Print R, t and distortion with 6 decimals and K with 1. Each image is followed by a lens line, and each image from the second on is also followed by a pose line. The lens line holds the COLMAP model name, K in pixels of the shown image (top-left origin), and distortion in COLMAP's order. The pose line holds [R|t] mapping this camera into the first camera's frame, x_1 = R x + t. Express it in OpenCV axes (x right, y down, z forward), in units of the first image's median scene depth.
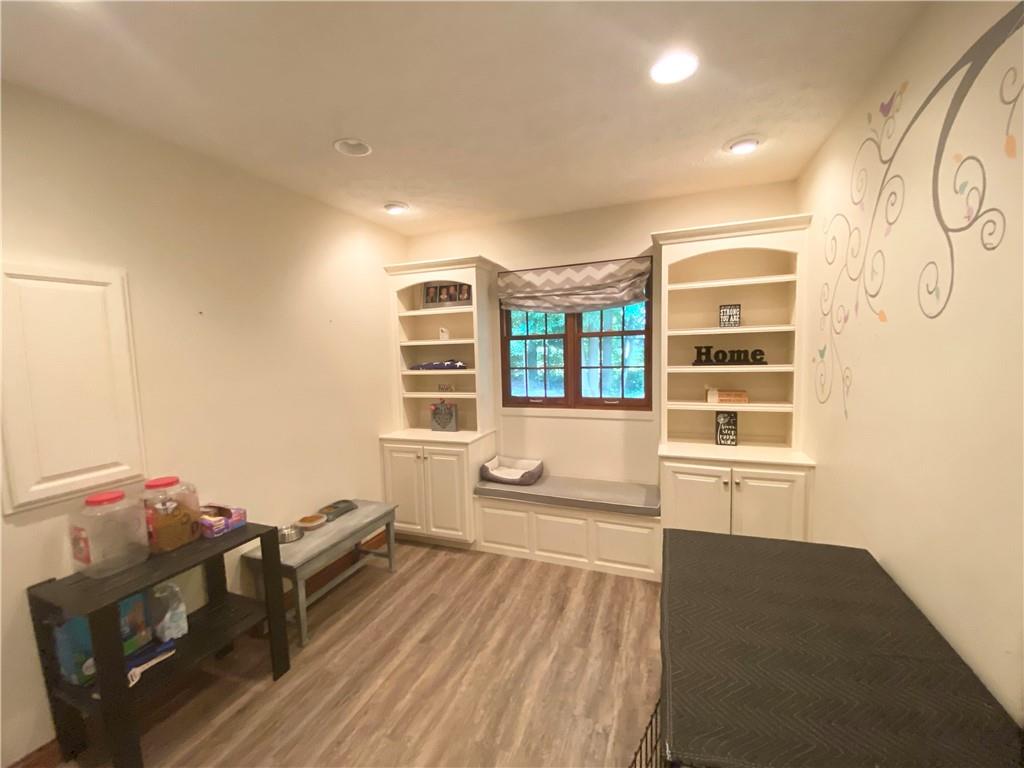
lens RADIAL K [[418.7, 0, 510.4], [0, 418.7, 386.1], [0, 0, 1]] dist [0.027871, -0.025761]
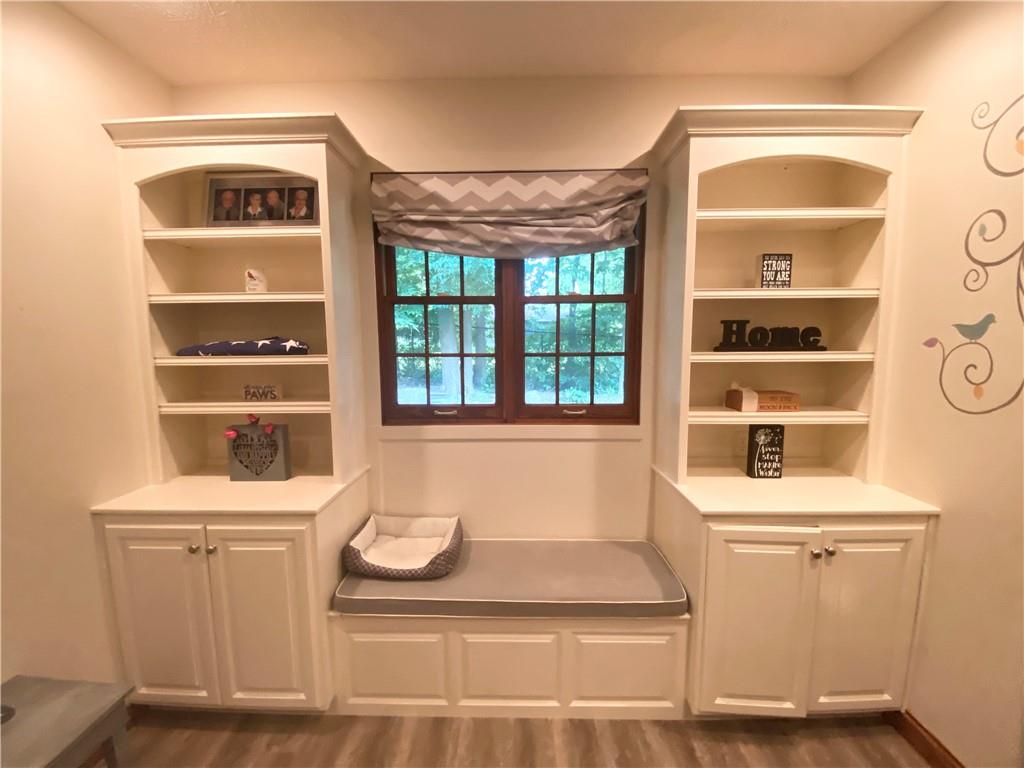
lens RADIAL K [[418.7, 0, 510.4], [0, 418.7, 386.1], [0, 0, 1]] dist [0.027871, -0.025761]
pose [[0.936501, -0.013685, 0.350399, -0.057305], [0.008758, 0.999839, 0.015643, -0.009147], [-0.350556, -0.011581, 0.936470, 0.460389]]
